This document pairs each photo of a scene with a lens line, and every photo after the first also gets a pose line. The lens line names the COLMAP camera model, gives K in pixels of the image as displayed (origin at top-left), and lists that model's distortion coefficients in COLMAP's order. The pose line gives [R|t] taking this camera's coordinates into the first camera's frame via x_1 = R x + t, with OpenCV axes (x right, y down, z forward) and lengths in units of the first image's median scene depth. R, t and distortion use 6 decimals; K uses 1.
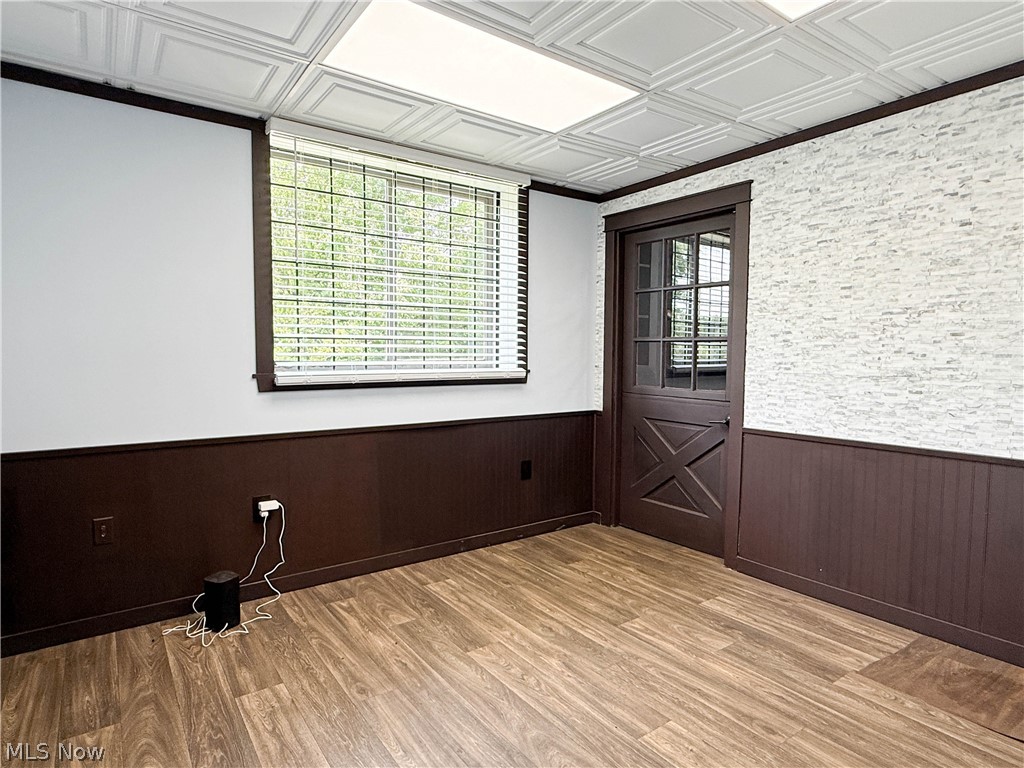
lens RADIAL K [[588.3, 0, 512.0], [0, 588.3, 384.0], [0, 0, 1]] dist [-0.023952, -0.000140]
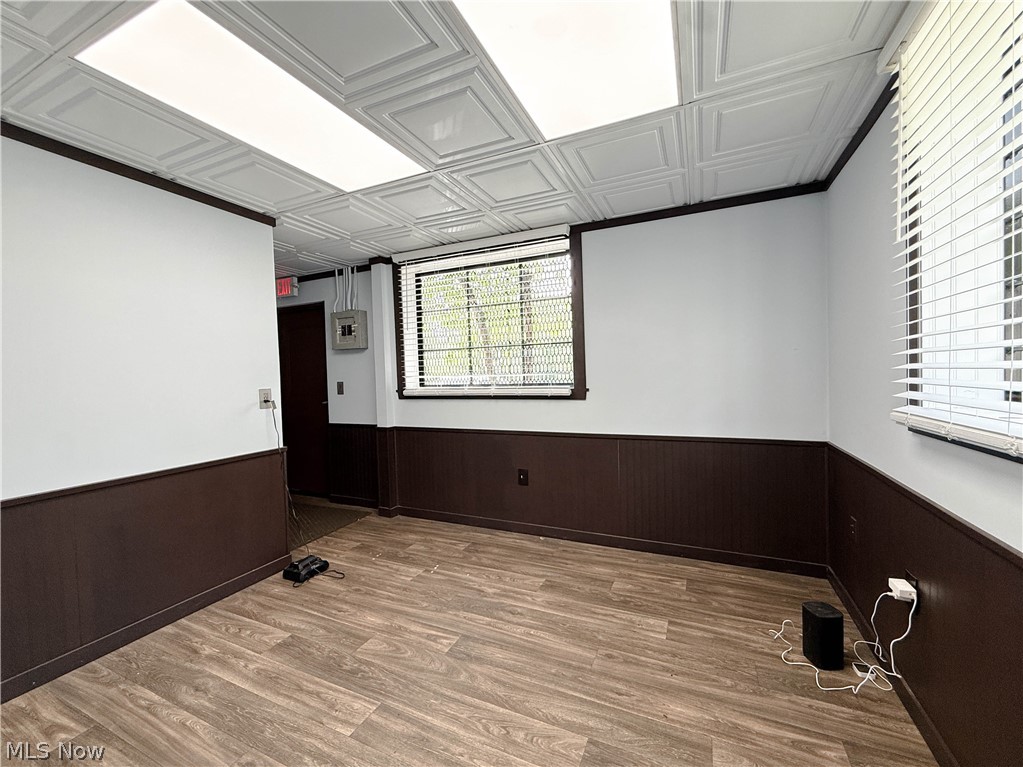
lens RADIAL K [[414.2, 0, 511.5], [0, 414.2, 383.5], [0, 0, 1]] dist [-0.000407, -0.000067]
pose [[-0.864973, 0.037833, -0.500391, 0.471107], [0.001338, 0.997324, 0.073093, -0.113524], [0.501817, 0.062554, -0.862709, 1.692546]]
